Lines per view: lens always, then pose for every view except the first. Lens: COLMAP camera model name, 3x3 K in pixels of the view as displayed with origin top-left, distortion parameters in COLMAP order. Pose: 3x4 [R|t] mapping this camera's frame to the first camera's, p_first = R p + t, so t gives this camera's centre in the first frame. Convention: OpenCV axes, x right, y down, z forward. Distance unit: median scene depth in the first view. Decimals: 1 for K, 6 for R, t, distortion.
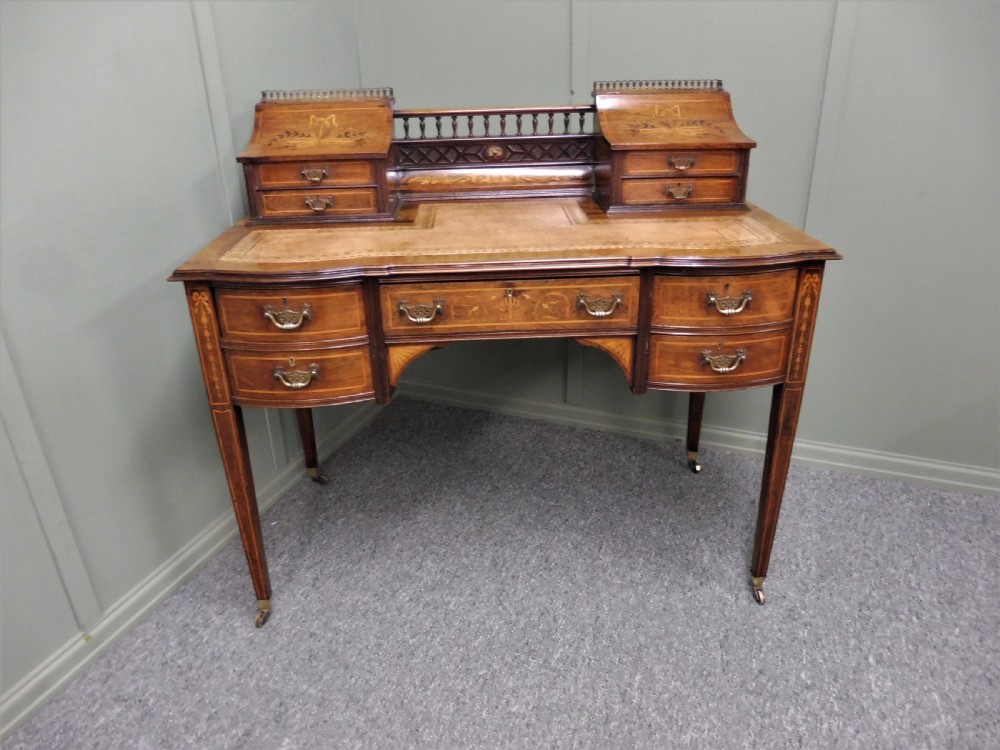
lens RADIAL K [[722.8, 0, 500.5], [0, 722.8, 379.5], [0, 0, 1]] dist [-0.035940, -0.003199]
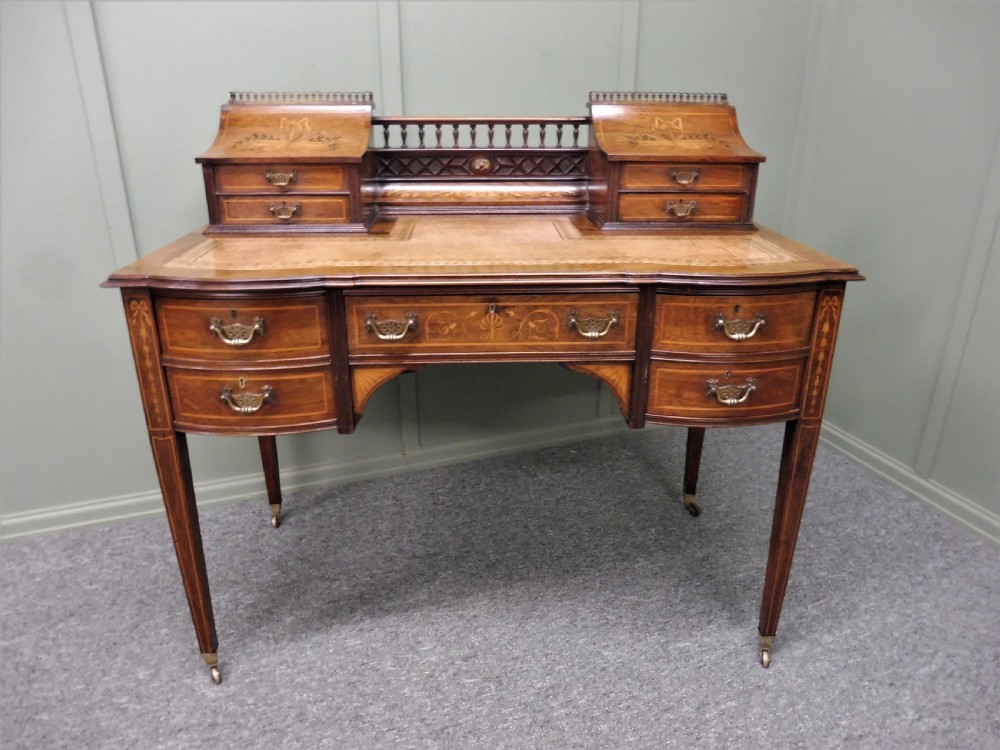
lens RADIAL K [[726.1, 0, 502.4], [0, 726.1, 378.5], [0, 0, 1]] dist [-0.046053, 0.008834]
pose [[0.999661, 0.020641, 0.015887, 0.011158], [-0.019747, 0.998318, -0.054508, 0.009817], [-0.016985, 0.054176, 0.998387, 0.101032]]
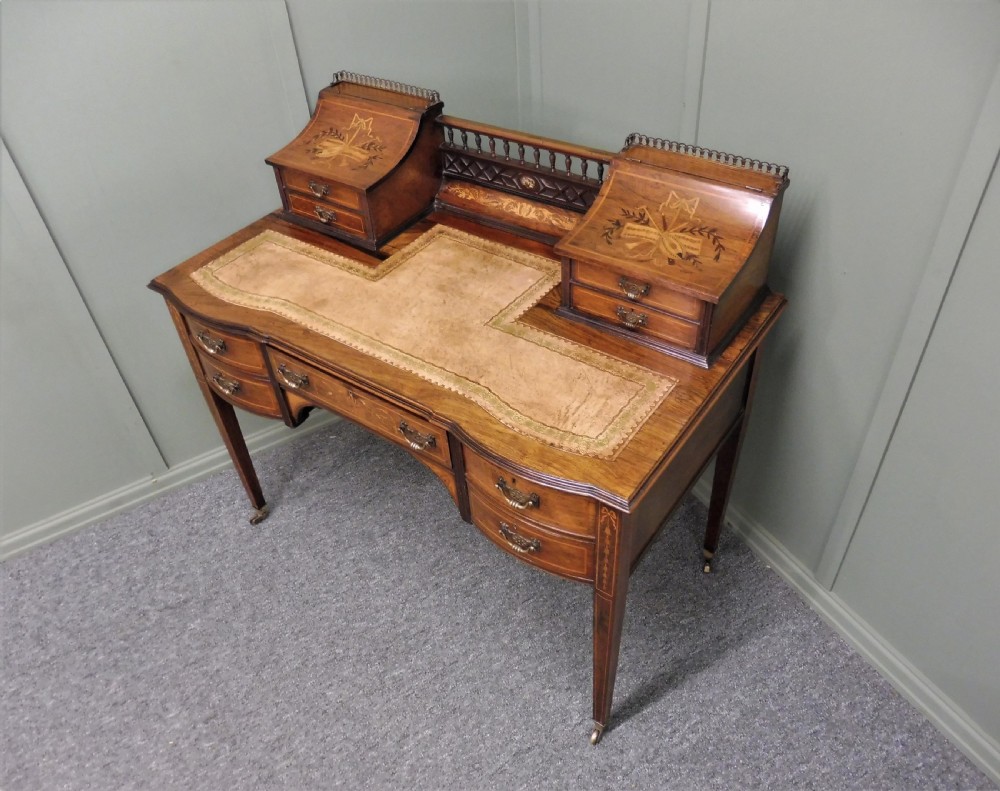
lens RADIAL K [[780.9, 0, 498.0], [0, 780.9, 405.7], [0, 0, 1]] dist [-0.011357, -0.051173]
pose [[0.785637, 0.393788, -0.477184, 0.613580], [-0.223342, 0.899791, 0.374826, -0.485734], [0.576968, -0.187902, 0.794859, 0.185310]]
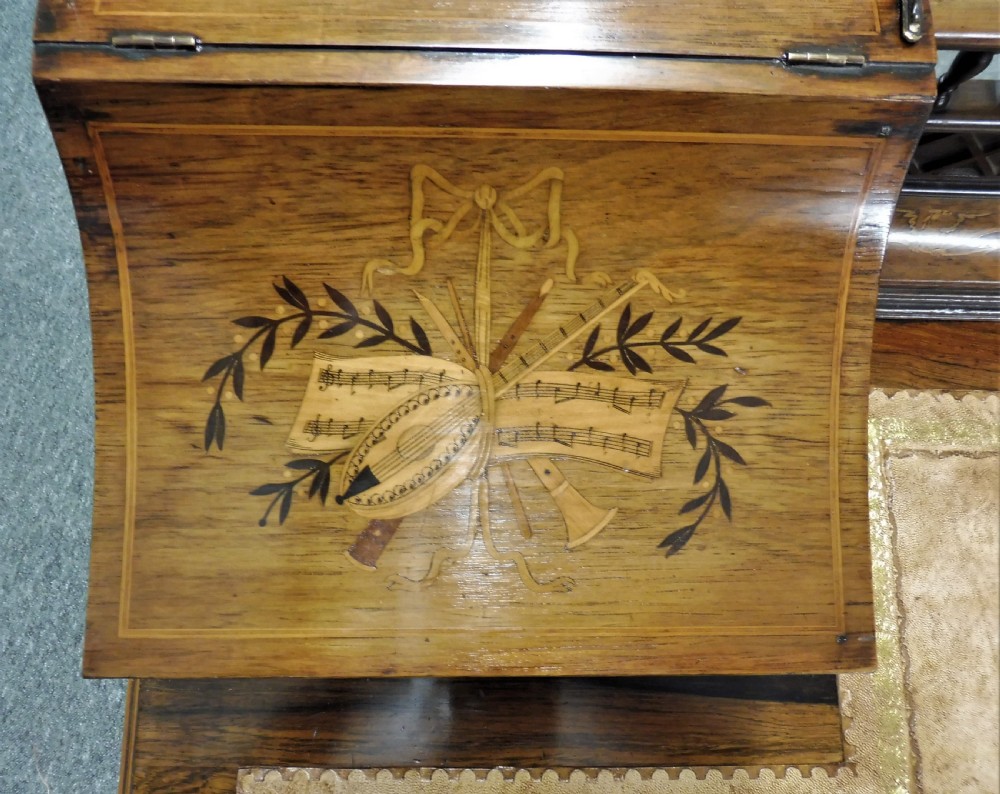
lens RADIAL K [[800.0, 0, 498.9], [0, 800.0, 420.9], [0, 0, 1]] dist [-0.028886, -0.003534]
pose [[0.997112, 0.058493, 0.048445, -0.268885], [-0.074295, 0.618785, 0.782039, -0.507562], [0.015767, -0.783380, 0.621343, 0.905343]]
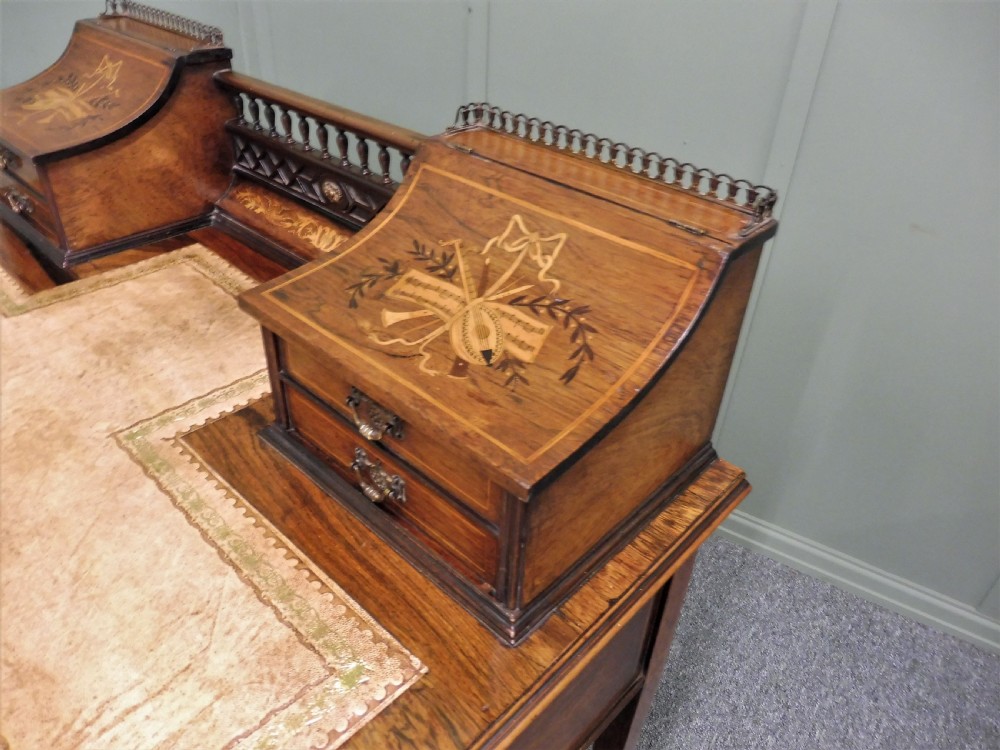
lens RADIAL K [[727.0, 0, 502.5], [0, 727.0, 378.4], [0, 0, 1]] dist [-0.037231, 0.002643]
pose [[0.701820, 0.449908, -0.552297, 0.485085], [-0.355226, 0.893072, 0.276111, -0.441375], [0.617466, 0.002410, 0.786594, 0.774511]]
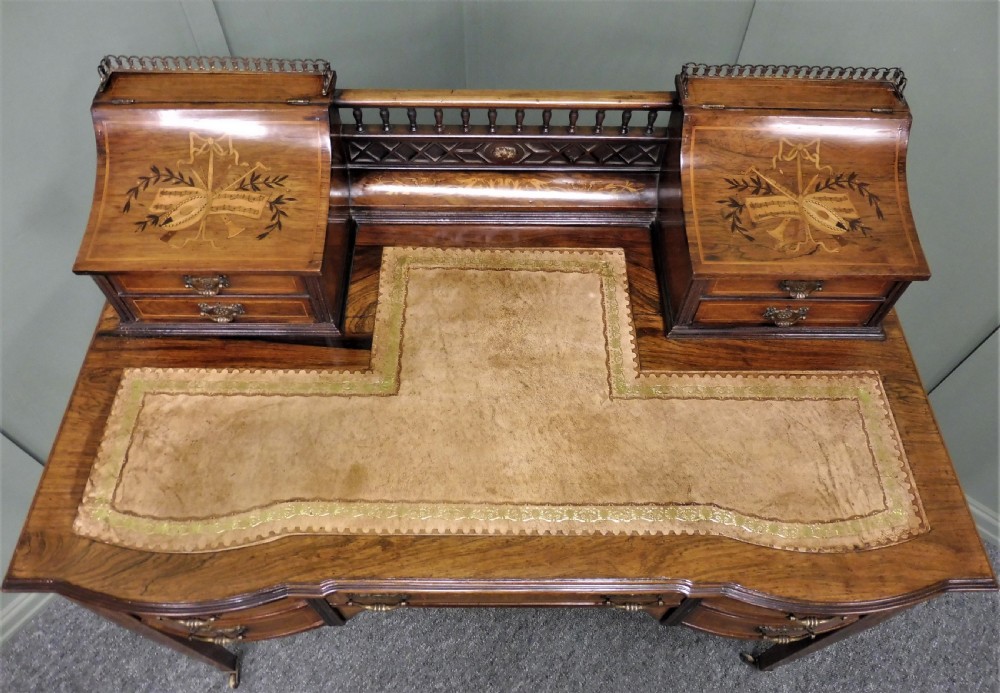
lens RADIAL K [[729.1, 0, 507.9], [0, 729.1, 318.1], [0, 0, 1]] dist [-0.043225, -0.000827]
pose [[0.998497, 0.052588, 0.015466, -0.008301], [-0.053146, 0.859646, 0.508118, -0.589480], [0.013425, -0.508176, 0.861149, 0.451978]]
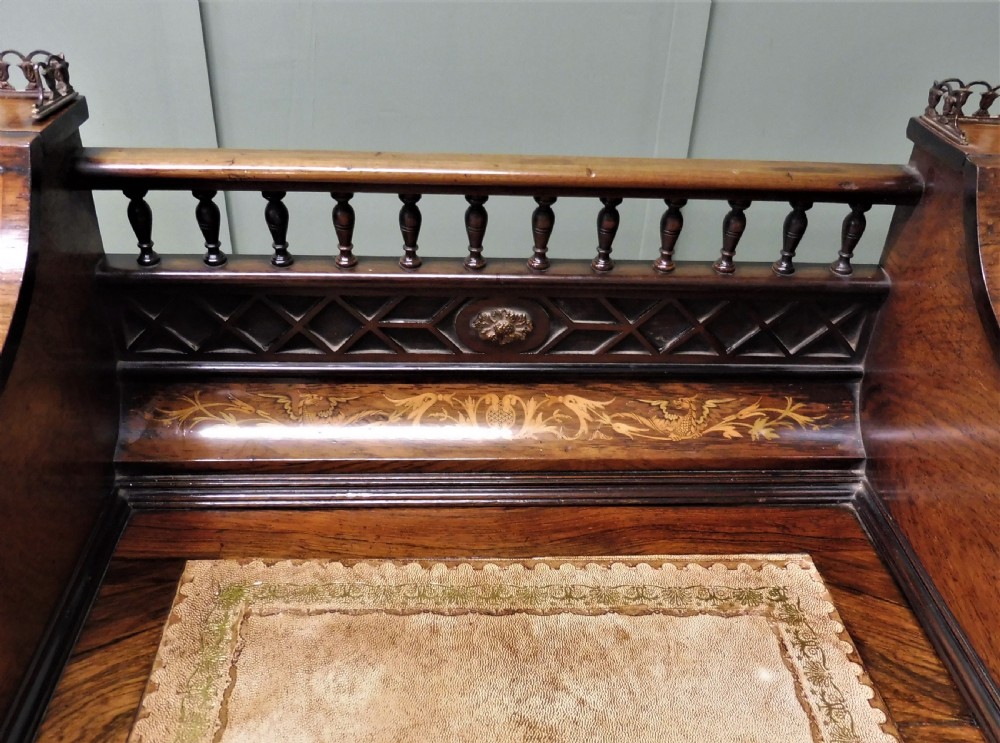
lens RADIAL K [[885.7, 0, 508.4], [0, 885.7, 394.7], [0, 0, 1]] dist [-0.039108, -0.021006]
pose [[0.997464, 0.044217, 0.055770, -0.025954], [-0.051445, 0.989420, 0.135649, -0.385787], [-0.049182, -0.138174, 0.989186, 0.791438]]
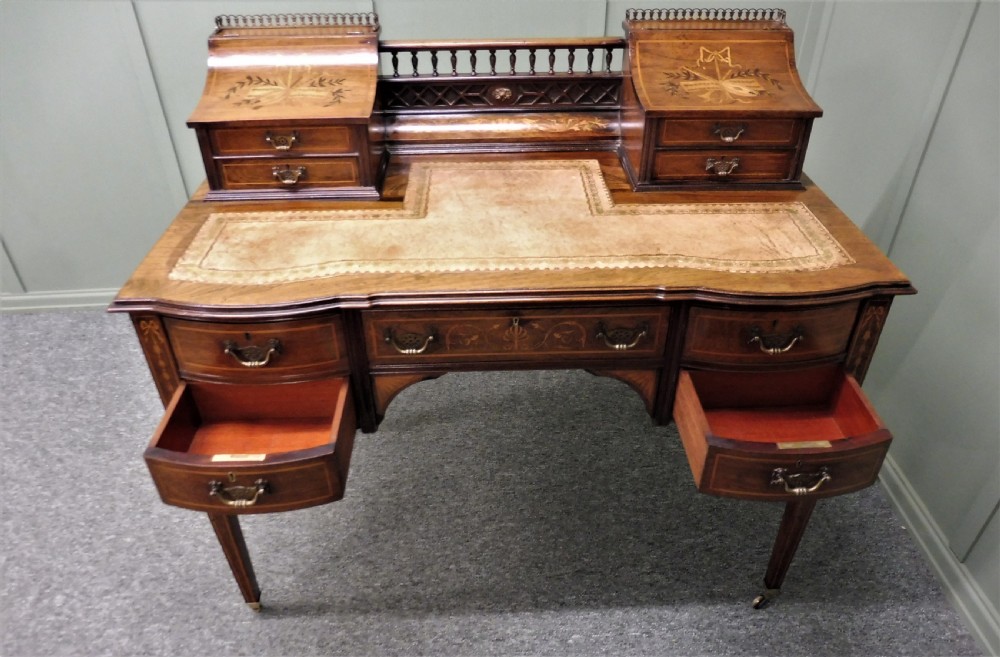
lens RADIAL K [[724.7, 0, 501.9], [0, 724.7, 377.4], [0, 0, 1]] dist [-0.036586, -0.009290]
pose [[0.999814, 0.019152, -0.002402, -0.000209], [-0.018196, 0.976711, 0.213788, -0.201731], [0.006440, -0.213704, 0.976877, 0.137711]]
